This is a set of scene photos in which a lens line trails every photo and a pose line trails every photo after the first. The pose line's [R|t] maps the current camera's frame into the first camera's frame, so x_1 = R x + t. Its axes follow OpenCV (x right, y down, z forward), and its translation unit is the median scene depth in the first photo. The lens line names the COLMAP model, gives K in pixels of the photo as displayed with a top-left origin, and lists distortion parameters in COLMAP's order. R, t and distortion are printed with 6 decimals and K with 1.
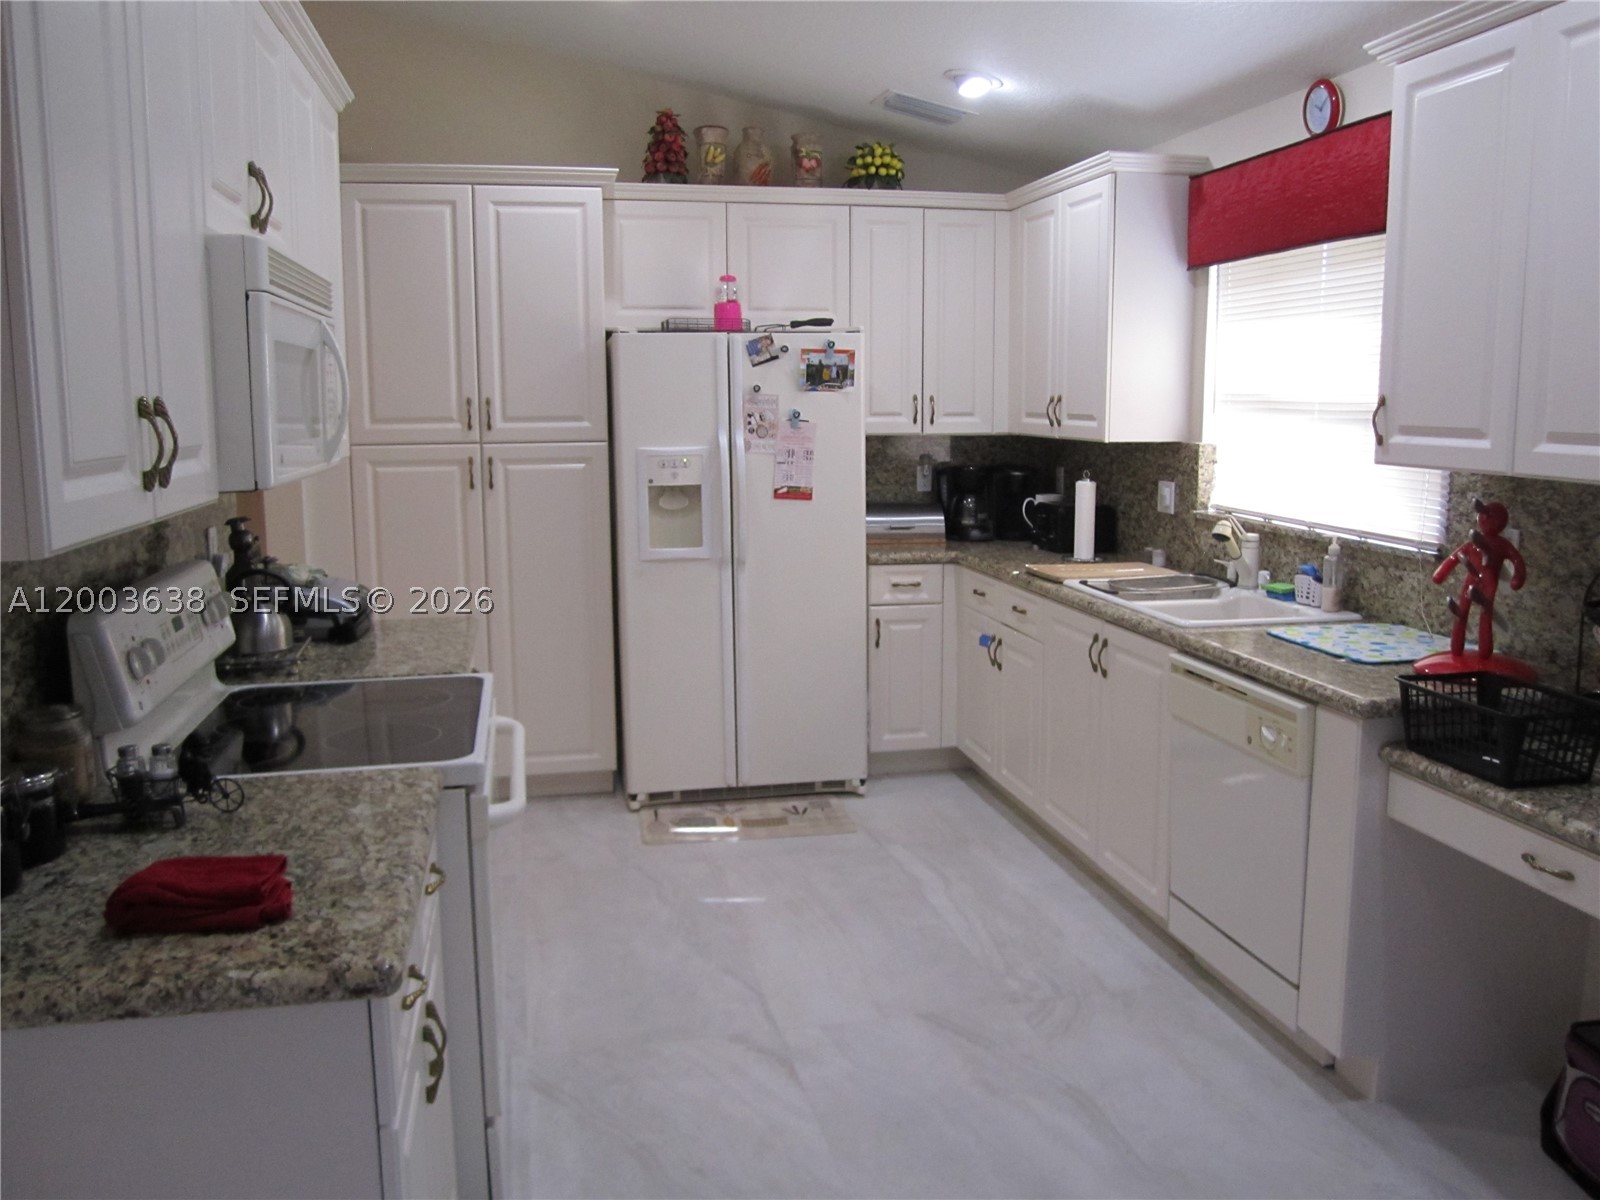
lens RADIAL K [[1319.7, 0, 802.8], [0, 1319.7, 602.5], [0, 0, 1]] dist [-0.067384, 0.037878]
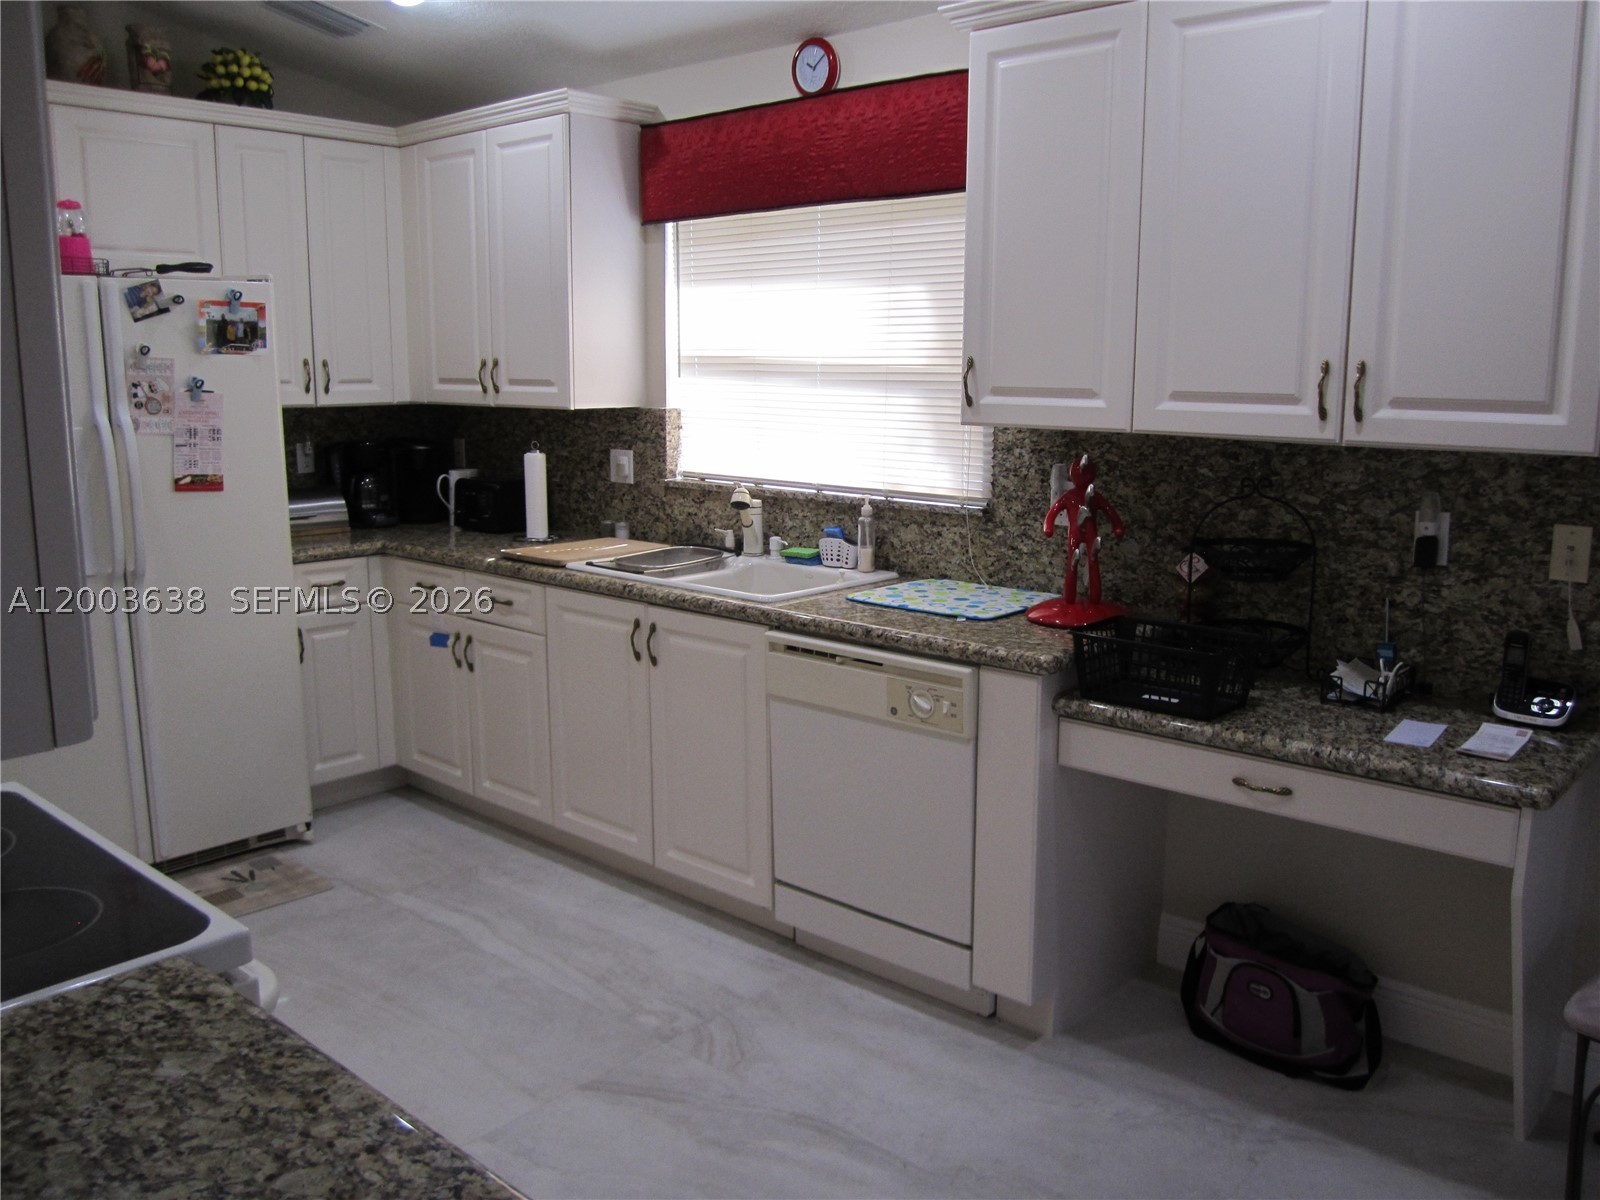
lens RADIAL K [[1319.7, 0, 799.4], [0, 1319.7, 598.1], [0, 0, 1]] dist [-0.067384, 0.037878]
pose [[0.804478, -0.100565, 0.585407, -0.208662], [0.087540, 0.994875, 0.050605, -0.025639], [-0.587496, 0.010536, 0.809159, 0.180355]]
